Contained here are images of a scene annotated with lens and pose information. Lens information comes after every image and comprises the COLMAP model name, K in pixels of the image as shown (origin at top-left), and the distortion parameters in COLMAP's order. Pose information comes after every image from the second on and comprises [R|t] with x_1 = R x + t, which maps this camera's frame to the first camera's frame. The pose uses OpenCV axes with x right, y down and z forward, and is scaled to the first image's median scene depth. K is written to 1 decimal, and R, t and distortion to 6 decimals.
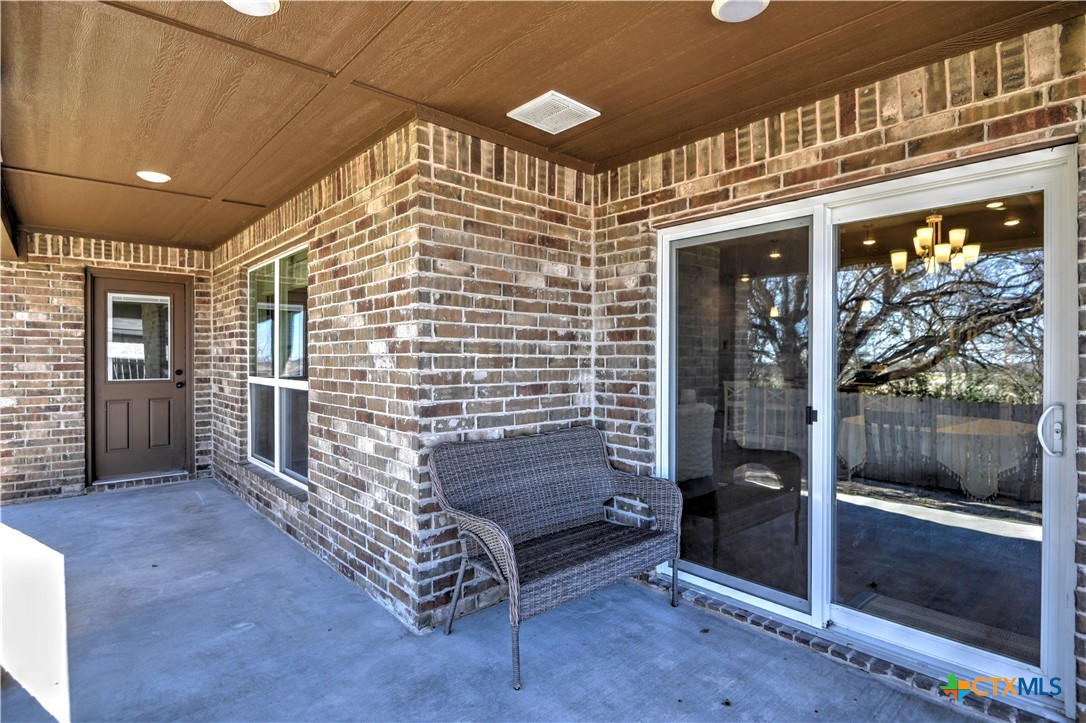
lens RADIAL K [[542.7, 0, 535.1], [0, 542.7, 358.0], [0, 0, 1]] dist [0.005014, -0.001765]
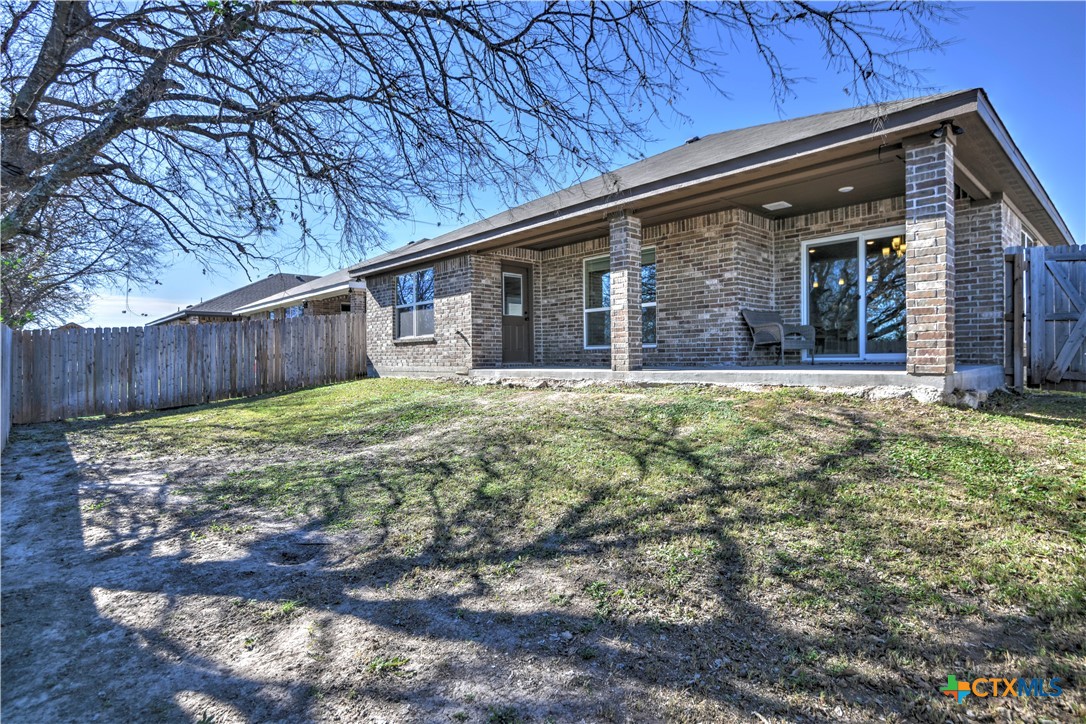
lens RADIAL K [[542.7, 0, 539.9], [0, 542.7, 360.9], [0, 0, 1]] dist [0.005014, -0.001765]
pose [[0.999818, -0.012527, 0.014385, -1.225718], [0.012437, 0.999903, 0.006307, 0.367618], [-0.014462, -0.006127, 0.999877, -1.885004]]
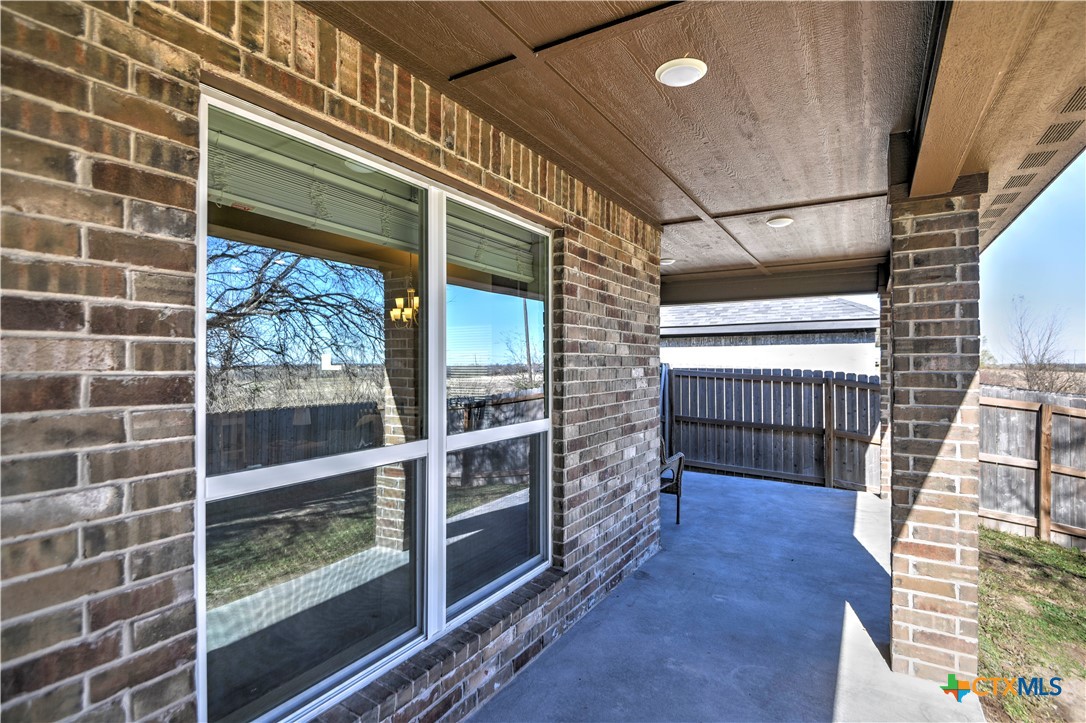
lens RADIAL K [[542.7, 0, 537.4], [0, 542.7, 358.2], [0, 0, 1]] dist [0.005014, -0.001765]
pose [[-0.290947, 0.007940, 0.956706, -1.405351], [0.000985, 0.999968, -0.007999, -0.041553], [-0.956739, -0.001385, -0.290946, 1.538413]]
